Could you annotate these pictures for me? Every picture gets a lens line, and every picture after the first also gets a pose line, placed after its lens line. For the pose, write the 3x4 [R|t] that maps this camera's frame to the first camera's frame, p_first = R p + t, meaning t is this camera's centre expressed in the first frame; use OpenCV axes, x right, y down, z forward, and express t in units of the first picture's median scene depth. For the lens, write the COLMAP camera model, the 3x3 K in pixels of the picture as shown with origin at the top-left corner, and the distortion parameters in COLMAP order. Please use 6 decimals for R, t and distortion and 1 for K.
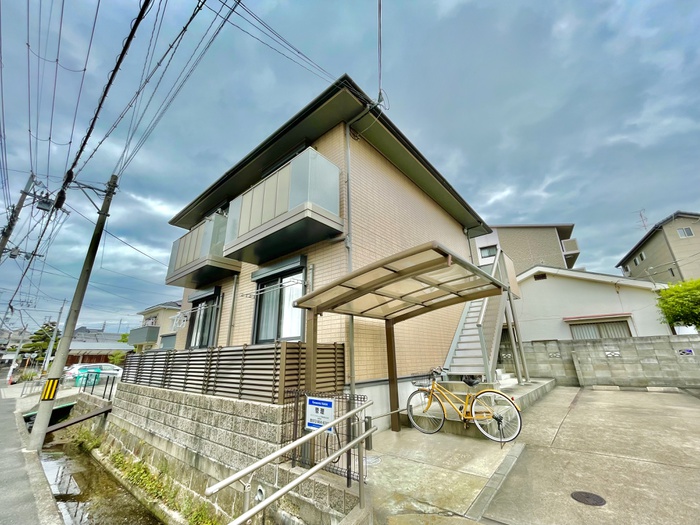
lens RADIAL K [[285.2, 0, 350.5], [0, 285.2, 260.4], [0, 0, 1]] dist [-0.000771, -0.000032]
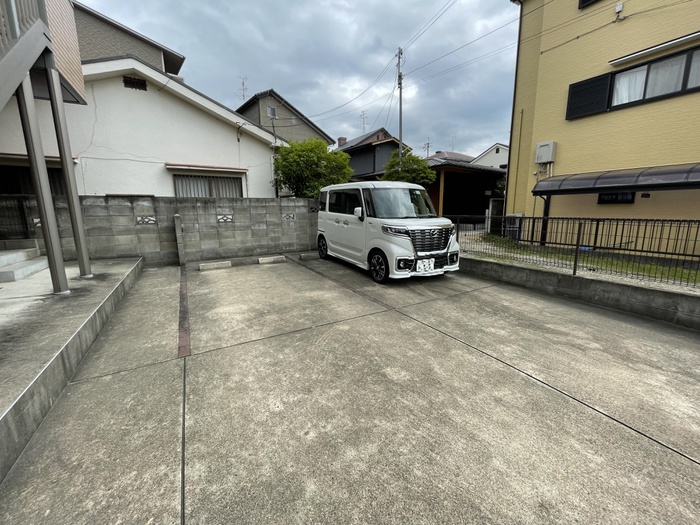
lens RADIAL K [[285.2, 0, 350.5], [0, 285.2, 260.4], [0, 0, 1]] dist [-0.000771, -0.000032]
pose [[0.334336, -0.147336, 0.930866, 0.304630], [-0.300438, 0.919512, 0.253446, 0.135610], [-0.893284, -0.364403, 0.263161, 0.450705]]
